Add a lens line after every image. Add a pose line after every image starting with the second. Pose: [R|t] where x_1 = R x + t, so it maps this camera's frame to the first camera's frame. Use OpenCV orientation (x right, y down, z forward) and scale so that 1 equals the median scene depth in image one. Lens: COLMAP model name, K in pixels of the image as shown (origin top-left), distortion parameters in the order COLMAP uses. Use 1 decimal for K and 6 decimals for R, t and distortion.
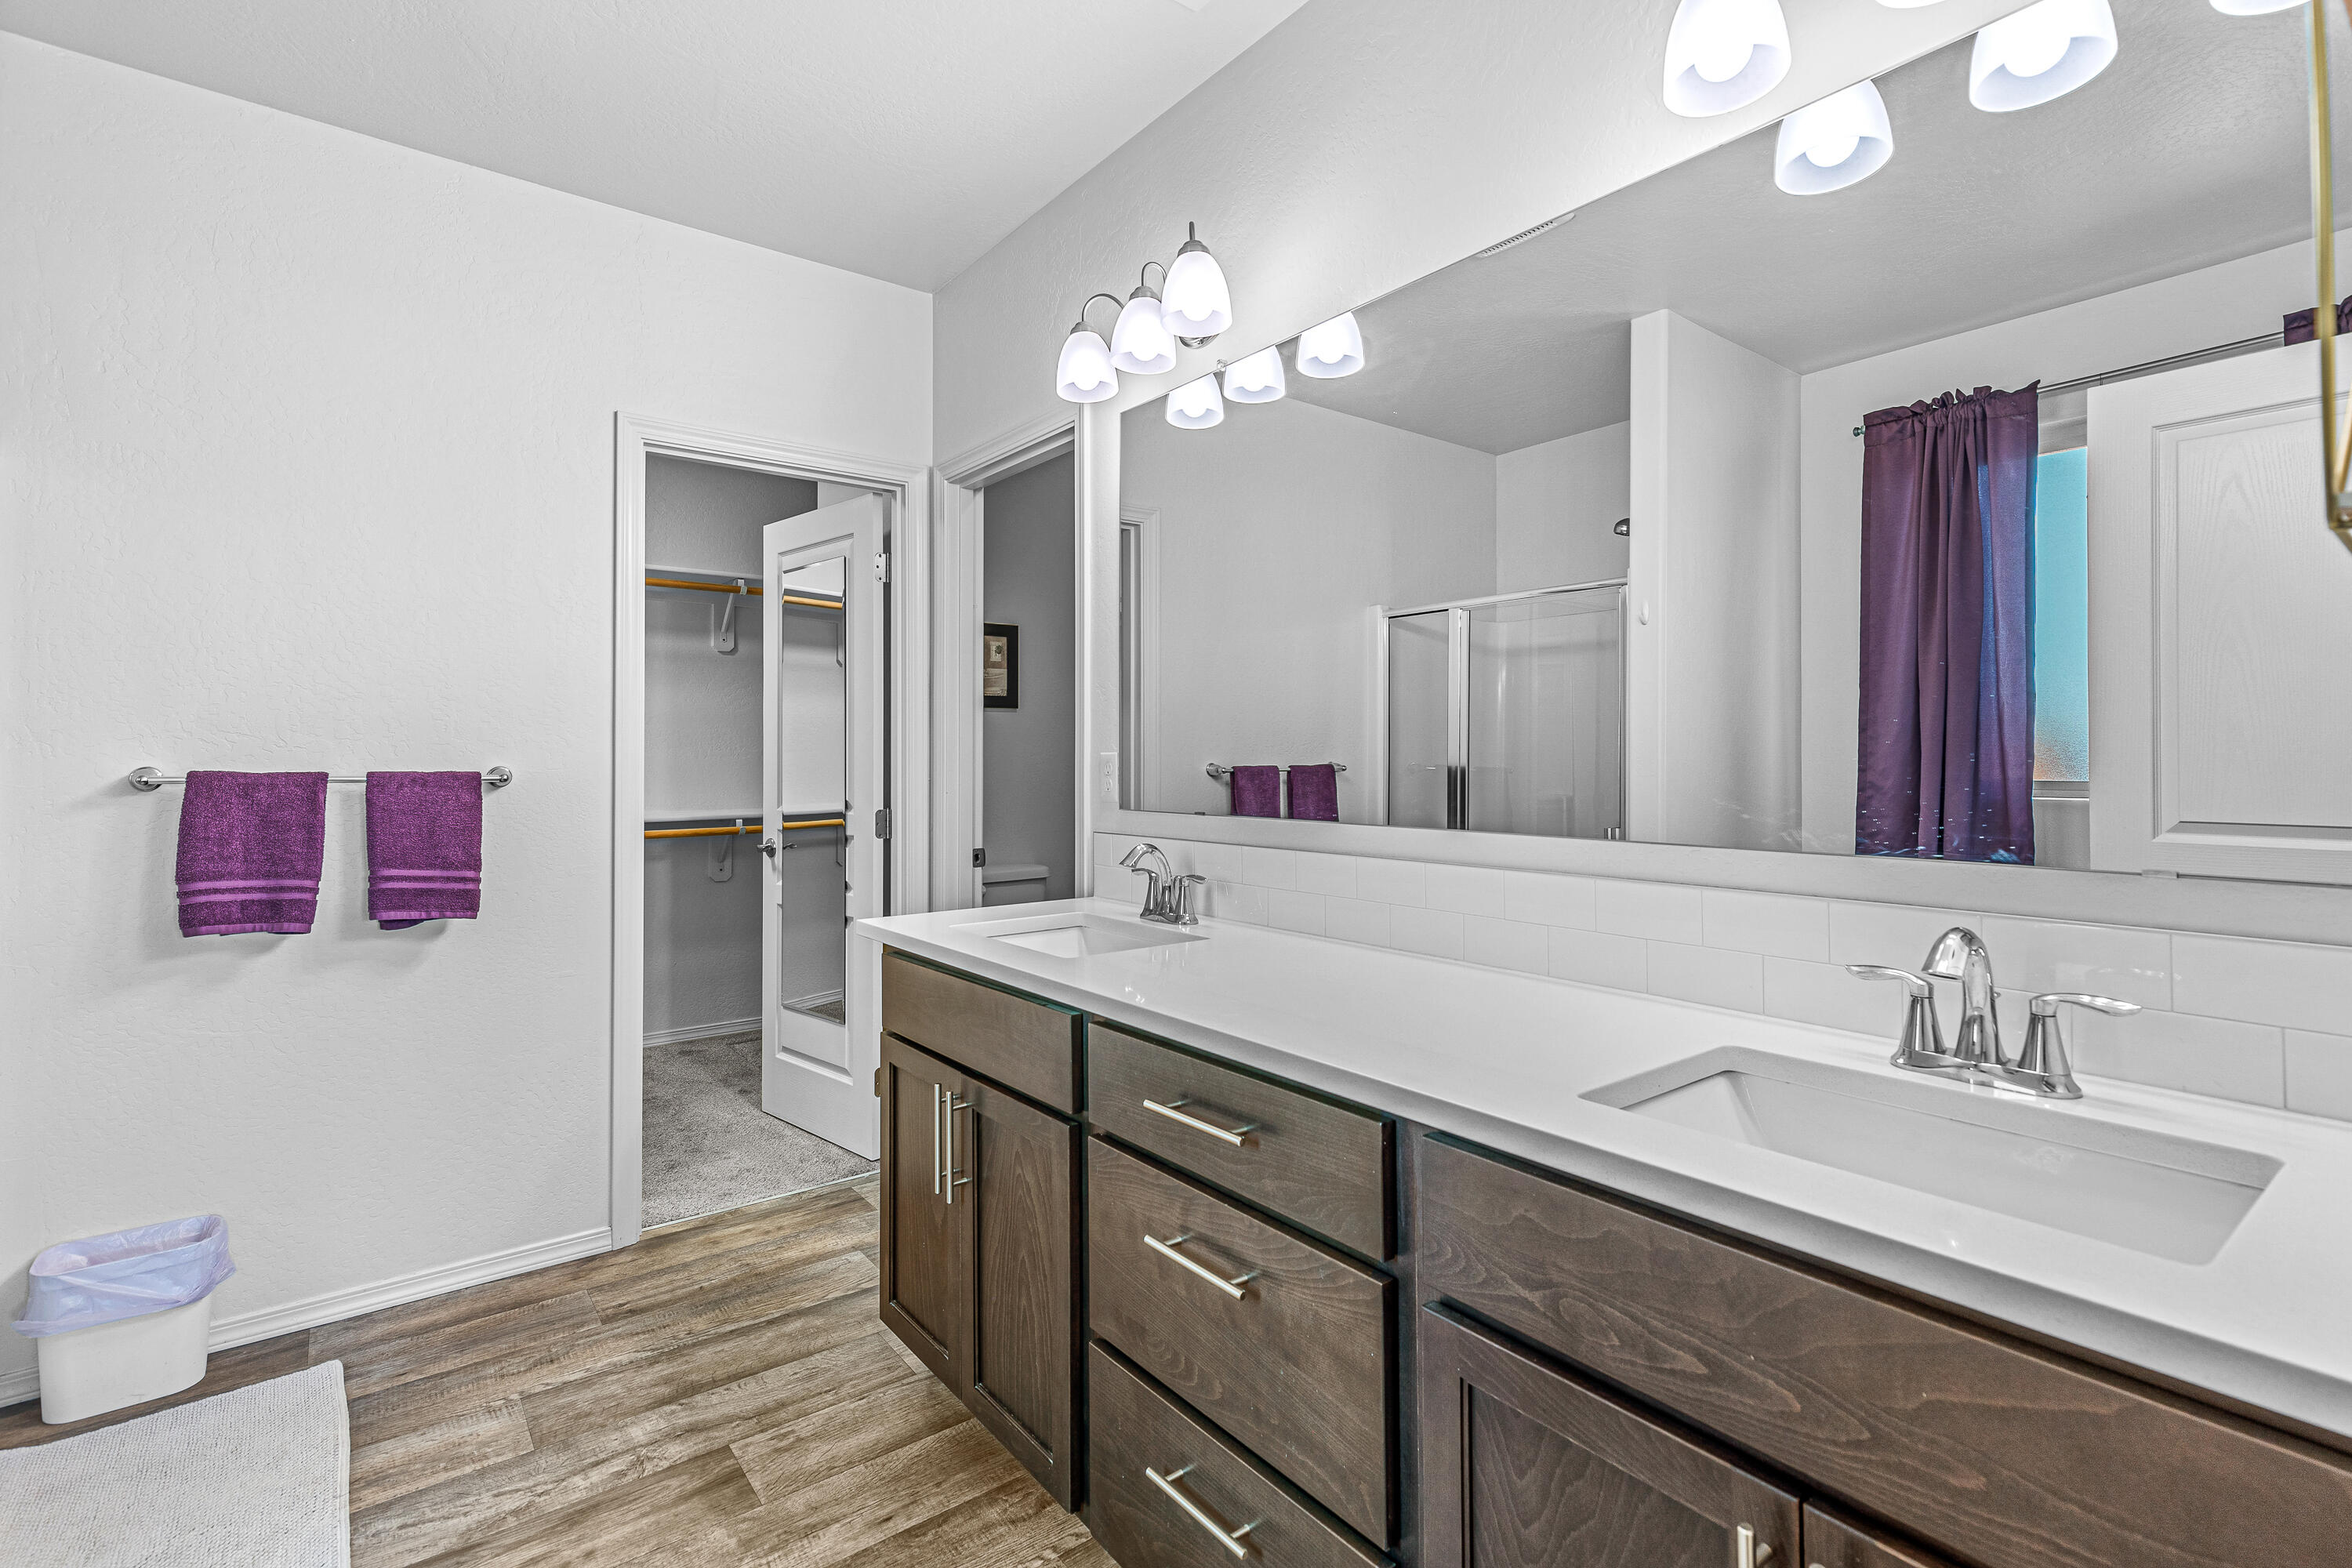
lens RADIAL K [[1085.3, 0, 1173.1], [0, 1085.3, 817.3], [0, 0, 1]] dist [0.003451, 0.000412]
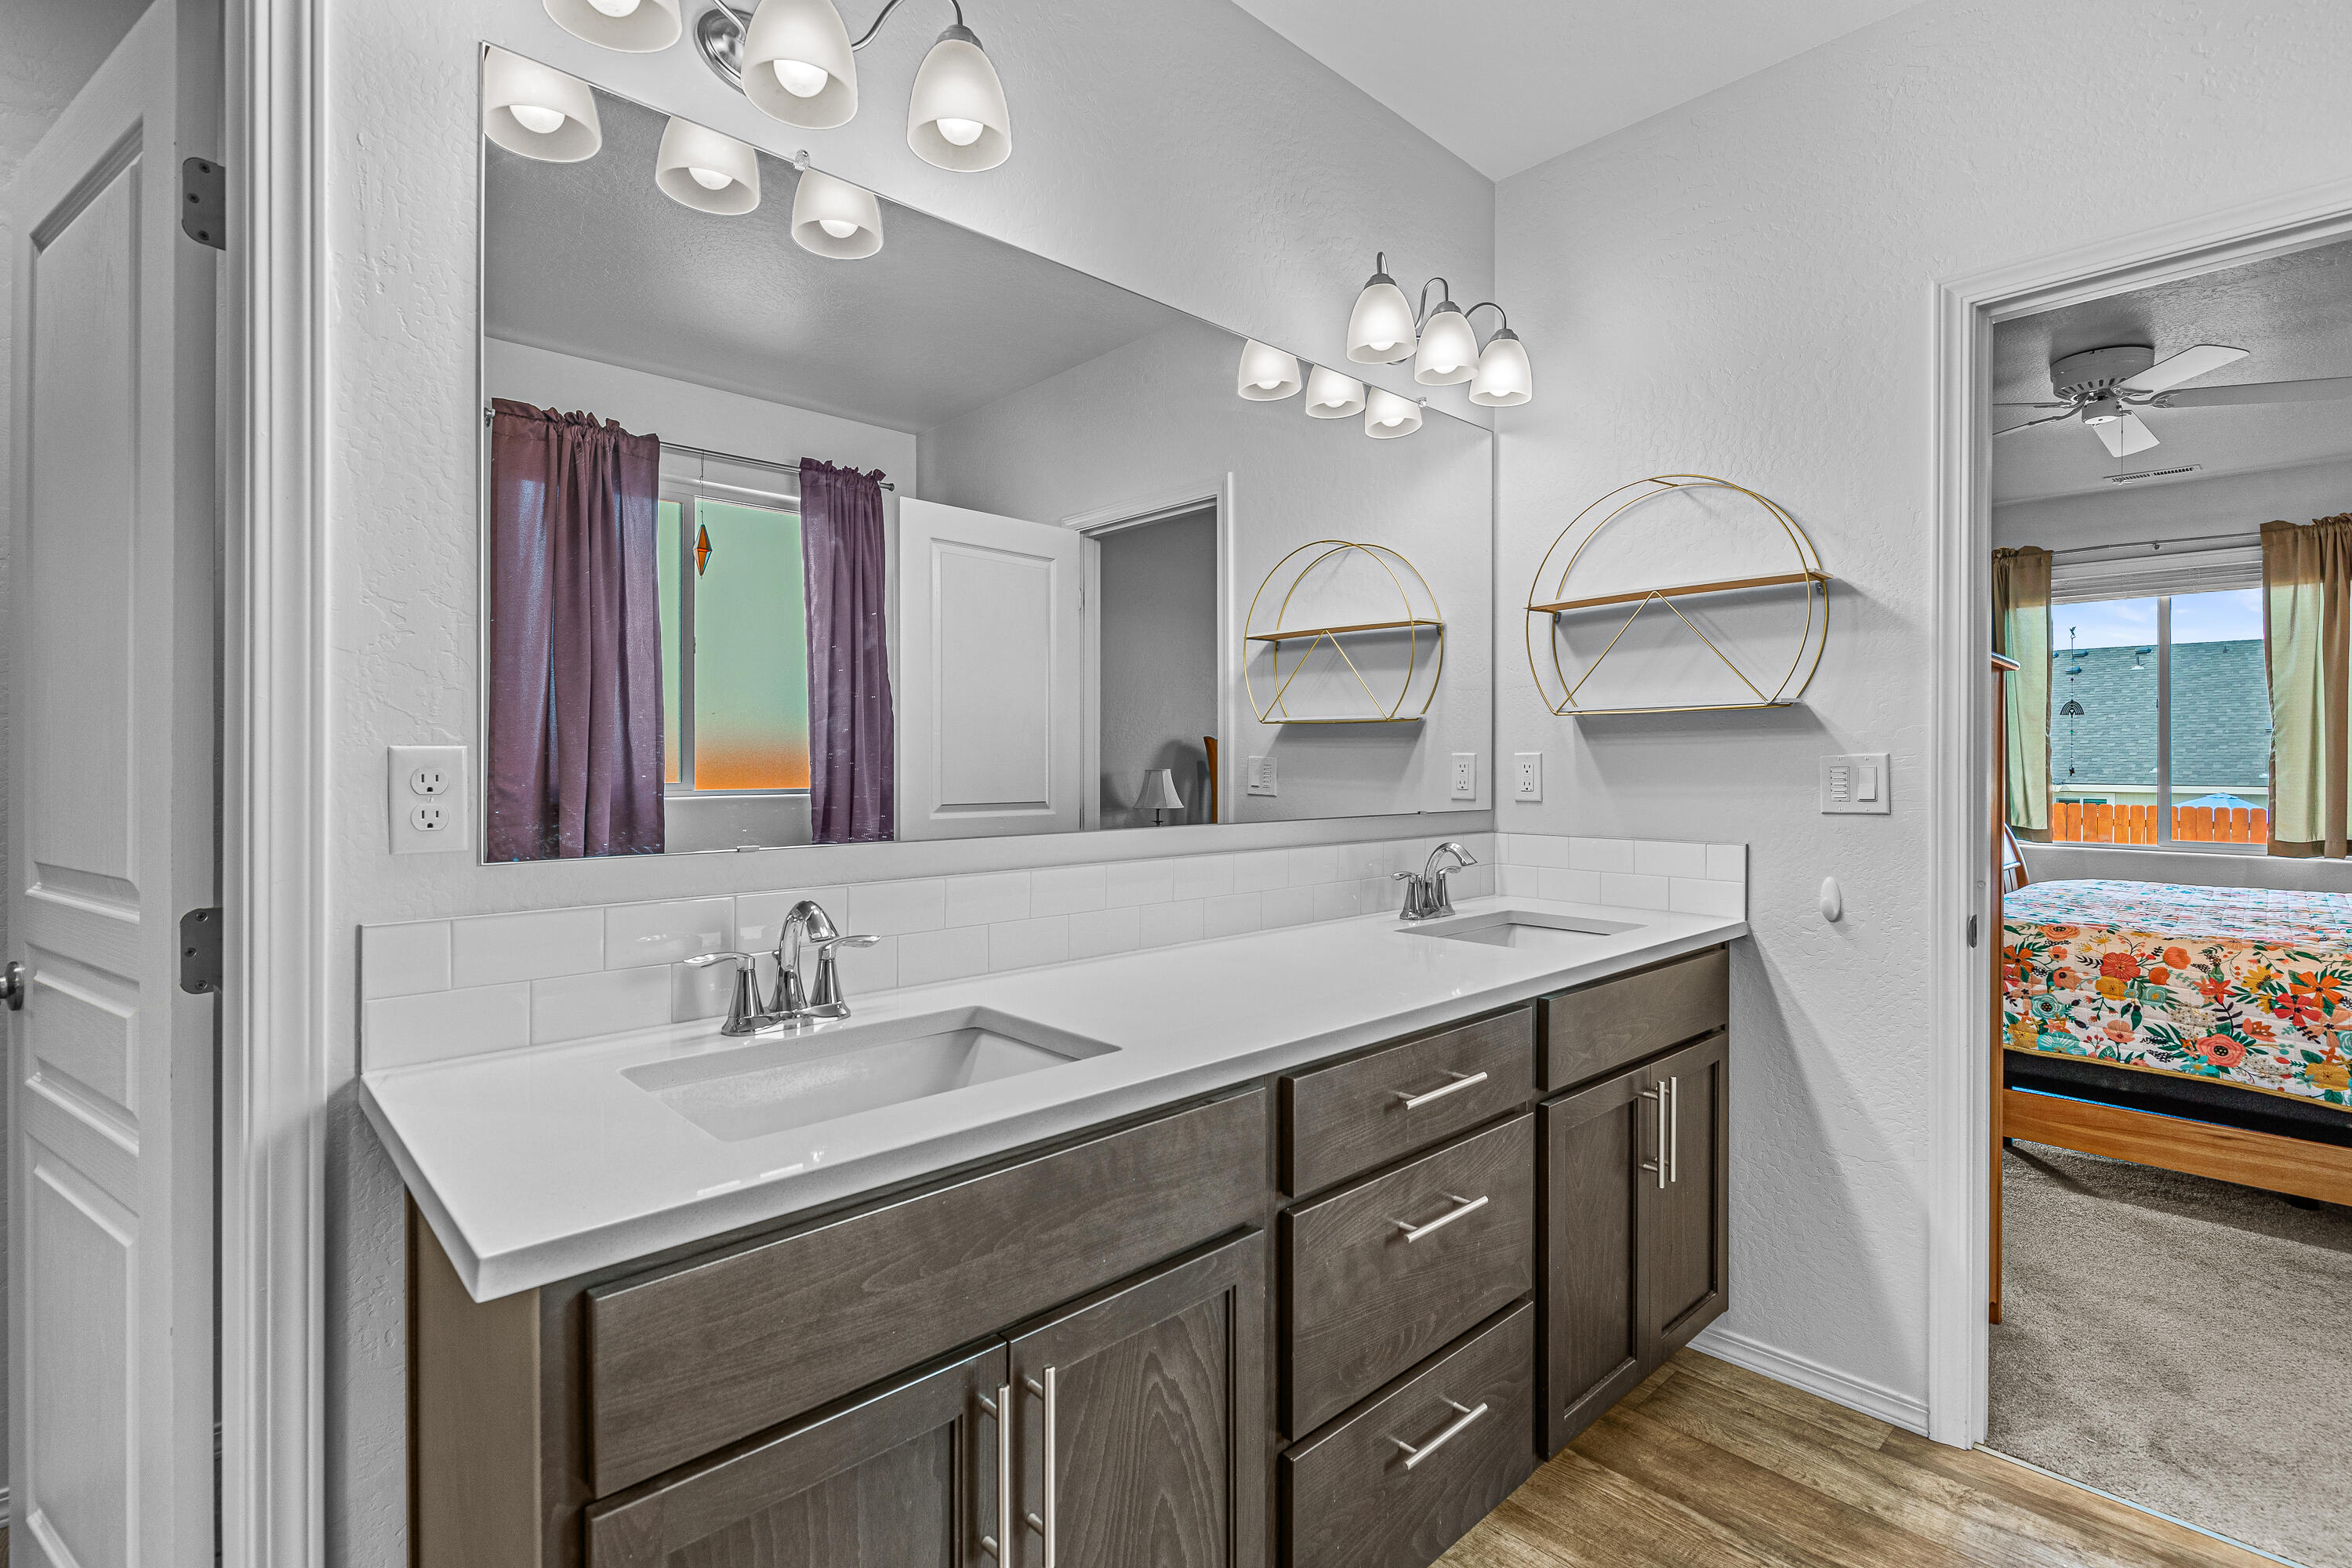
lens RADIAL K [[1098.1, 0, 1177.1], [0, 1098.1, 844.9], [0, 0, 1]] dist [0.019557, -0.019339]
pose [[-0.105014, -0.073442, 0.991755, -0.910045], [0.054183, 0.995365, 0.079447, -0.062717], [-0.992994, 0.062079, -0.100548, 1.191383]]
